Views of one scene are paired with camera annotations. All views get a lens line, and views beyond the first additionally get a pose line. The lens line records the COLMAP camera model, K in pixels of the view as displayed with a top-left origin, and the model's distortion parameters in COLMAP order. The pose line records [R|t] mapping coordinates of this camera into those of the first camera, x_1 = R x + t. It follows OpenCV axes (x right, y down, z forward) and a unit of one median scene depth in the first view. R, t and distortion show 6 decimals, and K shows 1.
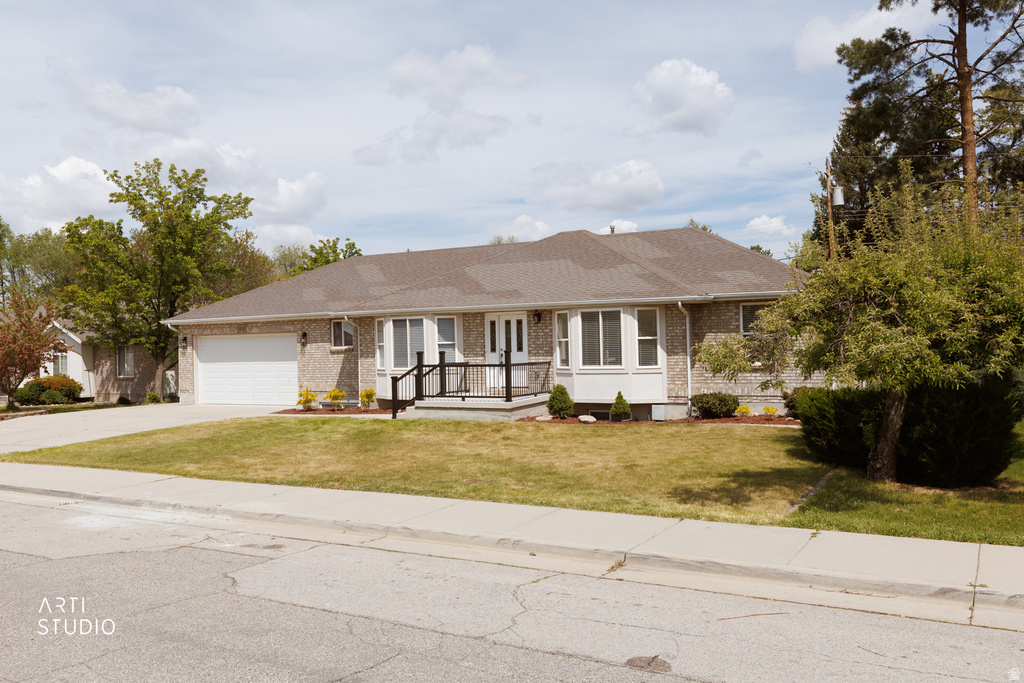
lens RADIAL K [[848.8, 0, 492.0], [0, 848.8, 340.8], [0, 0, 1]] dist [-0.013064, 0.003499]
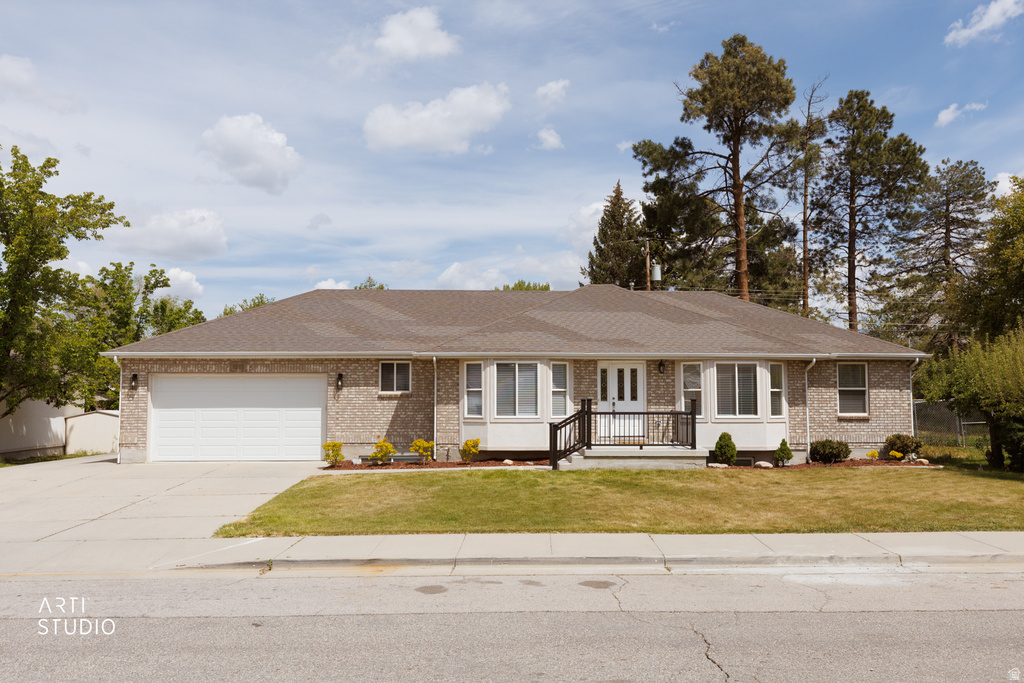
lens RADIAL K [[839.7, 0, 512.0], [0, 839.7, 341.5], [0, 0, 1]] dist [0.009017, 0.003411]
pose [[0.860552, 0.055769, 0.506301, -0.583184], [-0.021734, 0.997103, -0.072890, 0.018111], [-0.508899, 0.051722, 0.859271, 0.209707]]
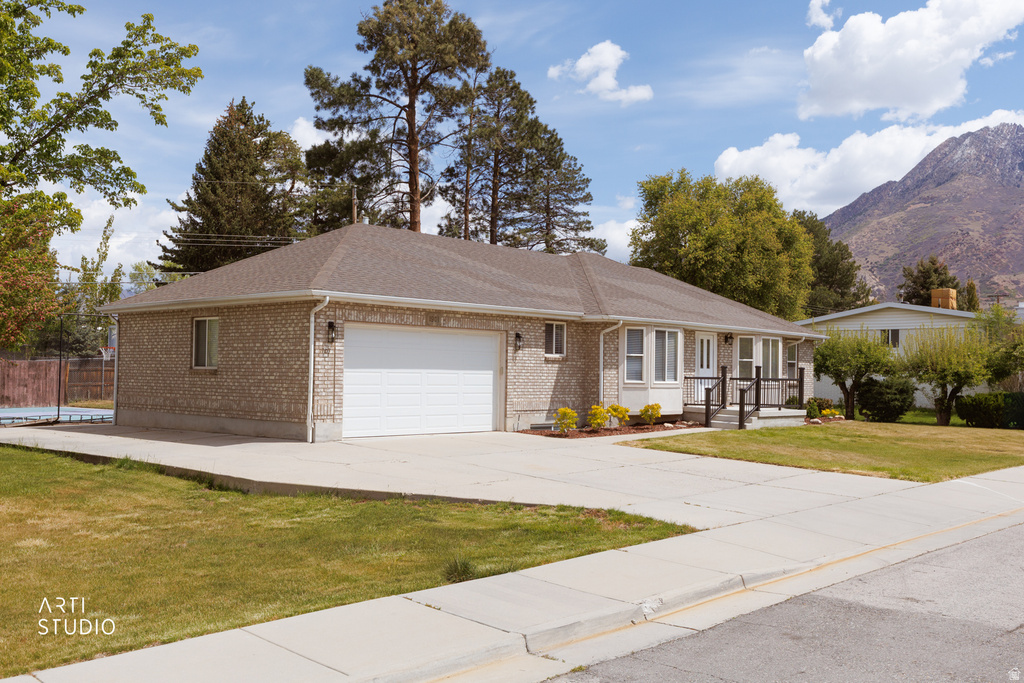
lens RADIAL K [[980.0, 0, 512.0], [0, 980.0, 341.5], [0, 0, 1]] dist [0.006273, 0.013145]
pose [[0.220490, 0.053222, 0.973936, -1.249228], [-0.031072, 0.998387, -0.047524, 0.045923], [-0.974894, -0.019784, 0.221788, 0.938735]]
